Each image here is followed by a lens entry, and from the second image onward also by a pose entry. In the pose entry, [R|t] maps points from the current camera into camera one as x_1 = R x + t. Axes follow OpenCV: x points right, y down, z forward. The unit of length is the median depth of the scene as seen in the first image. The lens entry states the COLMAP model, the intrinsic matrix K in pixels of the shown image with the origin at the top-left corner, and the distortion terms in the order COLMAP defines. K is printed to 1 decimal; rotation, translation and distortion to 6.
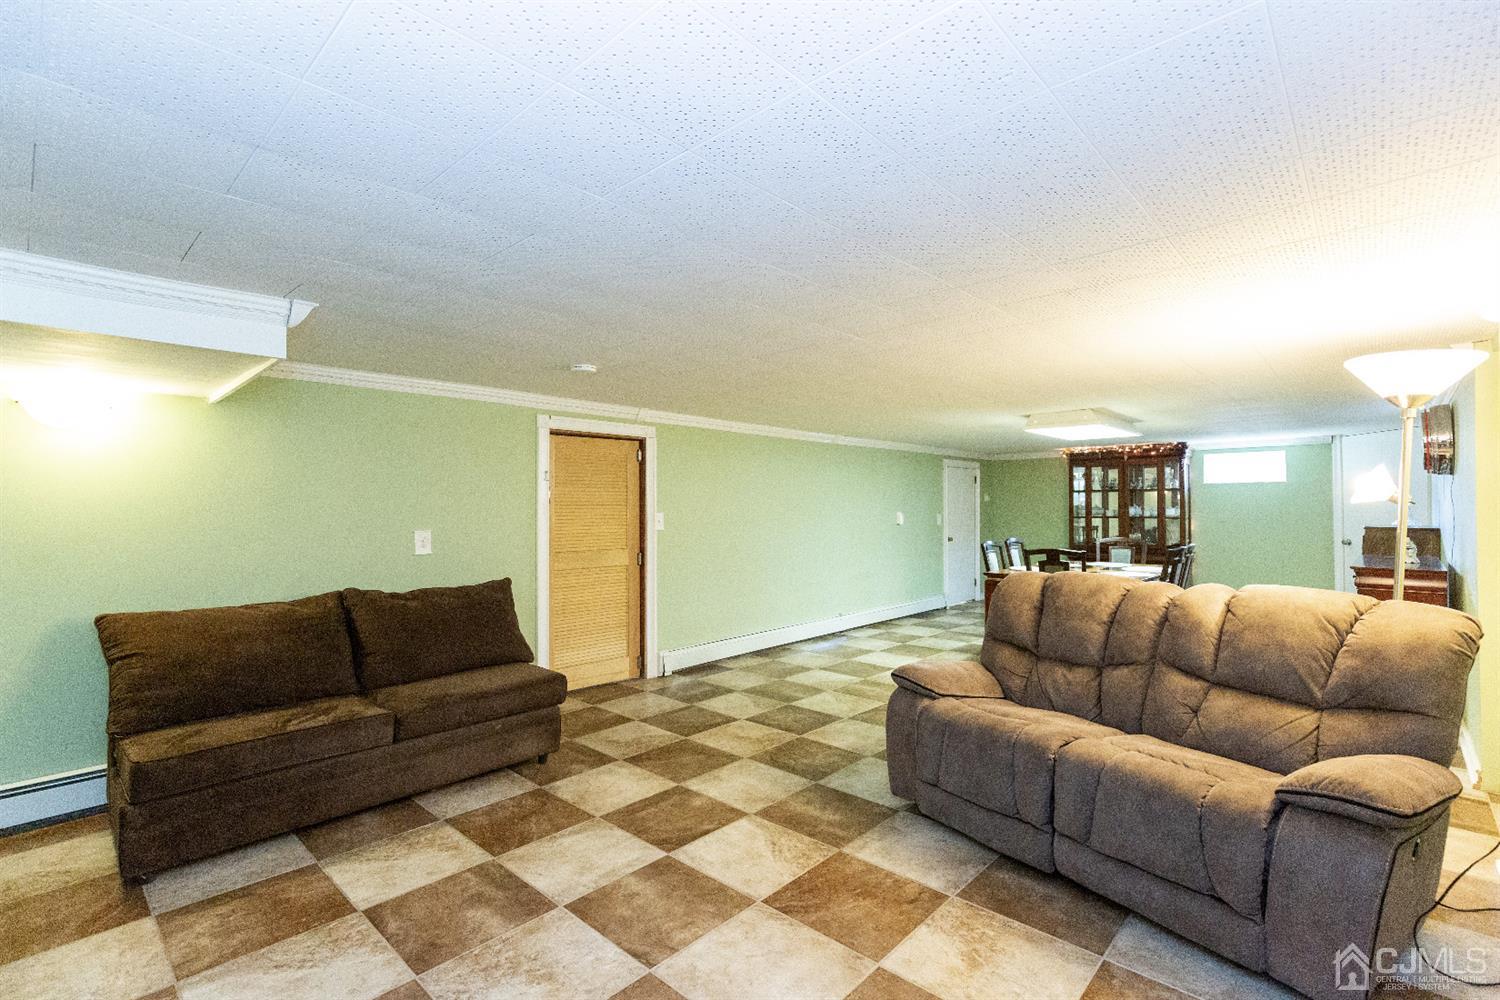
lens RADIAL K [[686.7, 0, 742.9], [0, 686.7, 506.8], [0, 0, 1]] dist [0.002737, -0.000616]
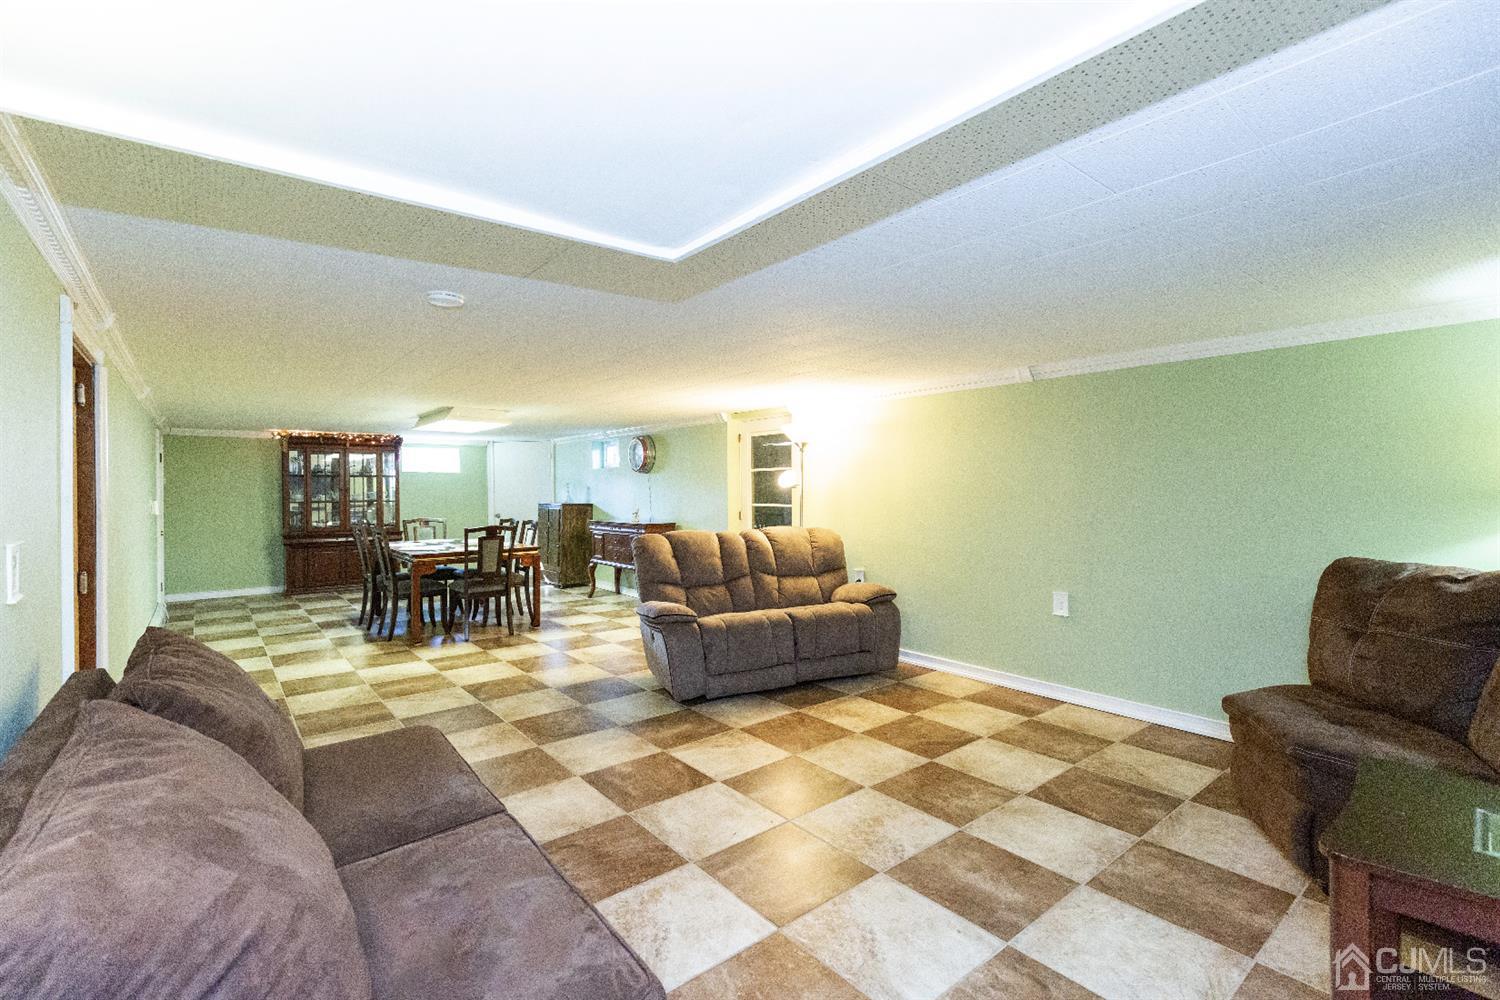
lens RADIAL K [[686.7, 0, 745.8], [0, 686.7, 495.2], [0, 0, 1]] dist [0.002737, -0.000616]
pose [[0.121714, -0.005030, 0.992553, -1.114036], [0.003336, 0.999984, 0.004659, 0.008240], [-0.992560, 0.002744, 0.121728, 0.710659]]
